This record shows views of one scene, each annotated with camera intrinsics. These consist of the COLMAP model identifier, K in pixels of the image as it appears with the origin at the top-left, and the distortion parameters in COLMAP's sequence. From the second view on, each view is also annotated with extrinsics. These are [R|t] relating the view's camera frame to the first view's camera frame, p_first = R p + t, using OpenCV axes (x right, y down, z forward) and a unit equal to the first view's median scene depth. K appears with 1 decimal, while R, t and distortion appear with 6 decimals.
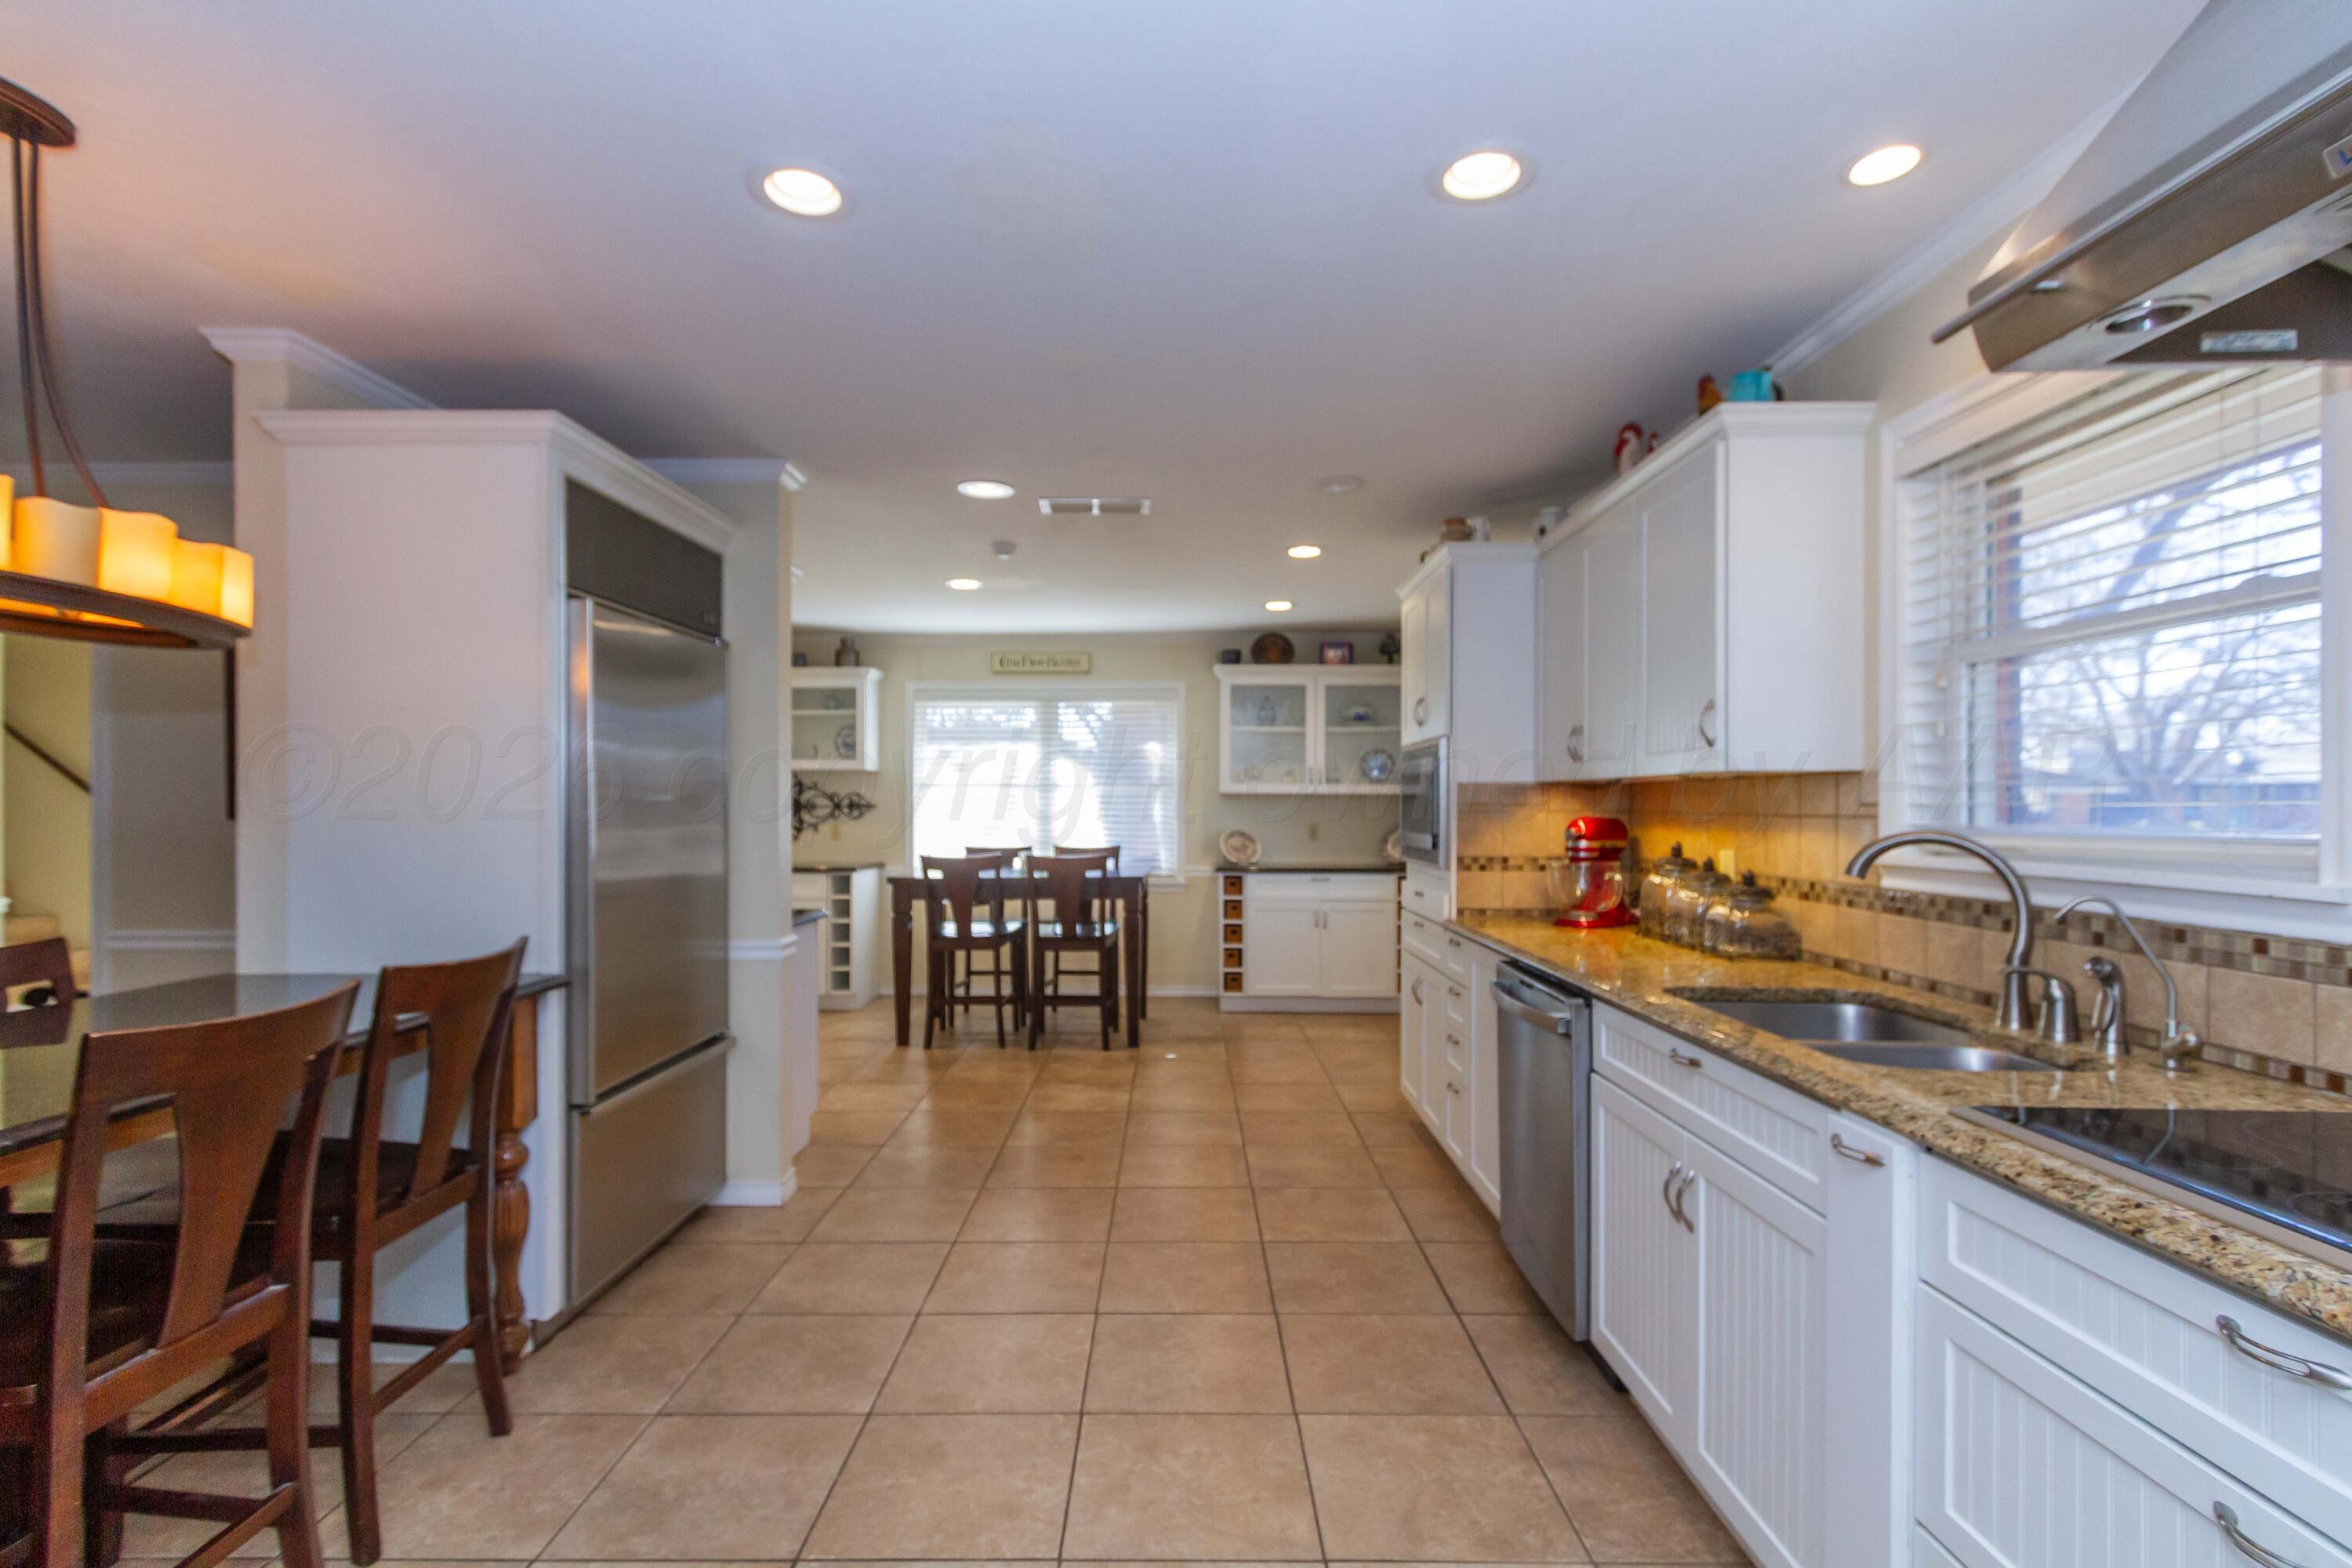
lens RADIAL K [[1112.2, 0, 1172.4], [0, 1112.2, 798.4], [0, 0, 1]] dist [0.000279, -0.000238]
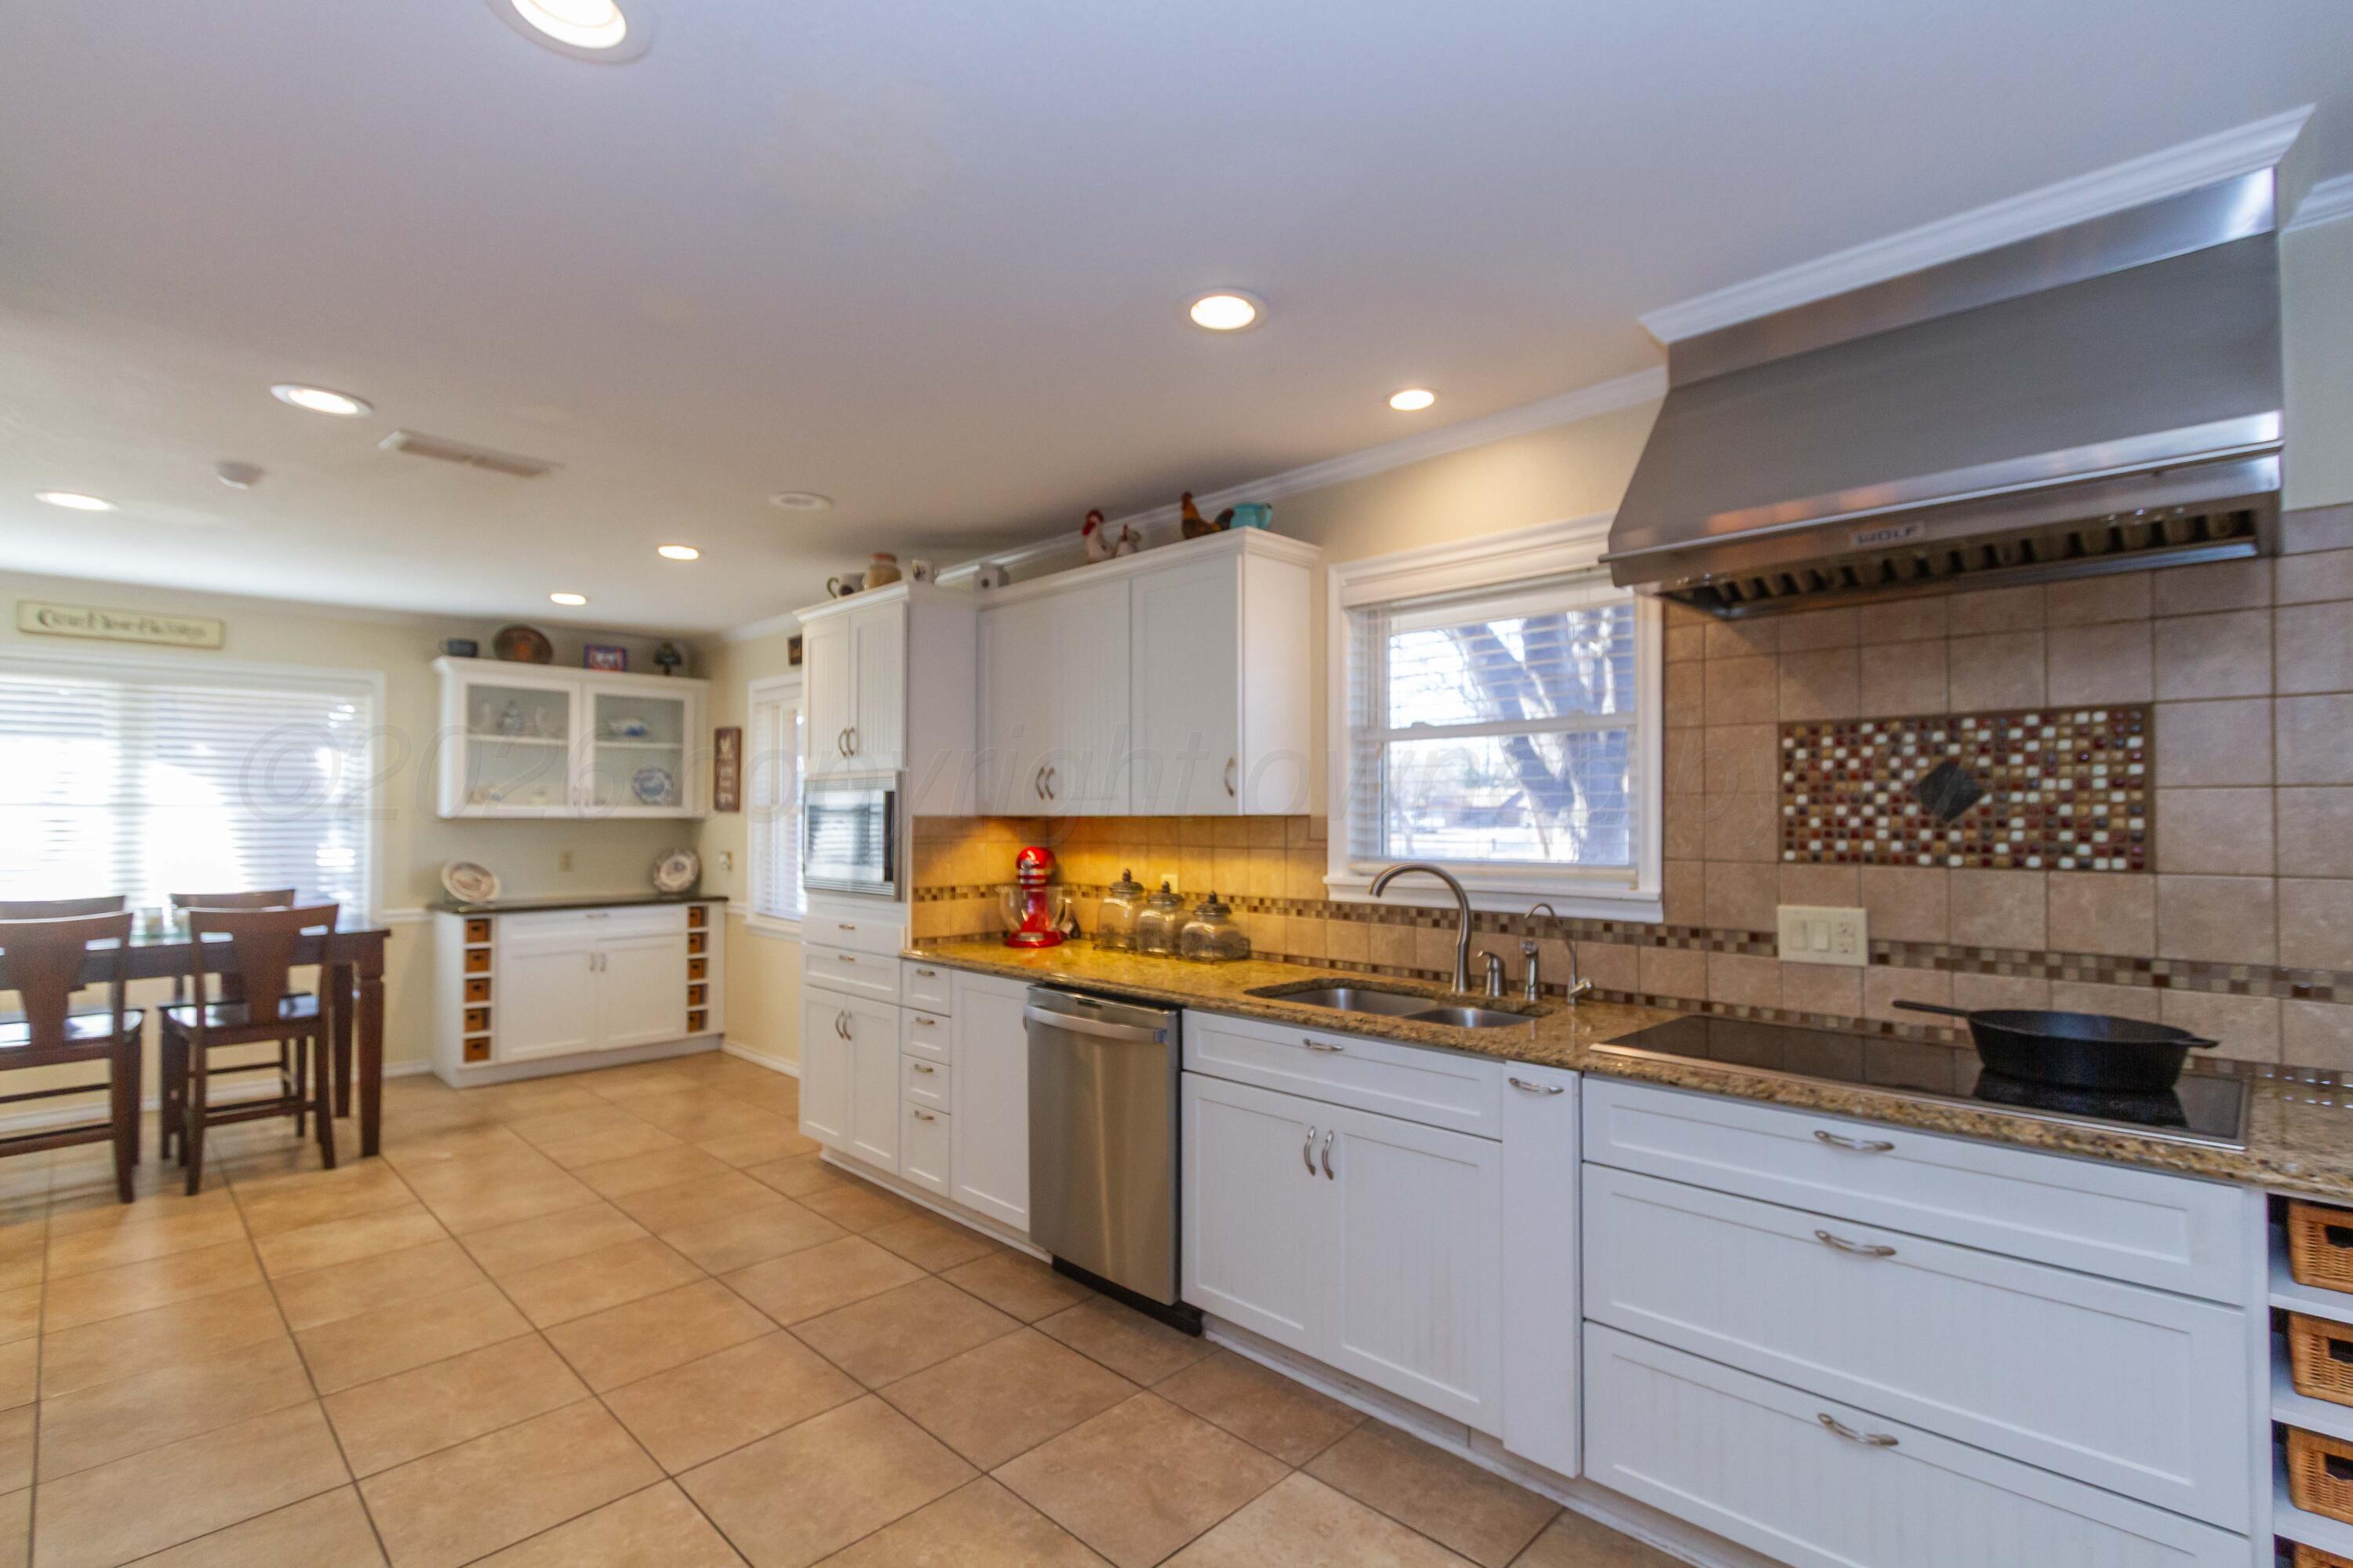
lens RADIAL K [[1081.8, 0, 1201.7], [0, 1081.8, 794.3], [0, 0, 1]] dist [0.007801, -0.000315]
pose [[0.688940, 0.013106, 0.724699, -0.284012], [-0.002673, 0.999876, -0.015542, -0.019230], [-0.724813, 0.008770, 0.688890, 0.121403]]
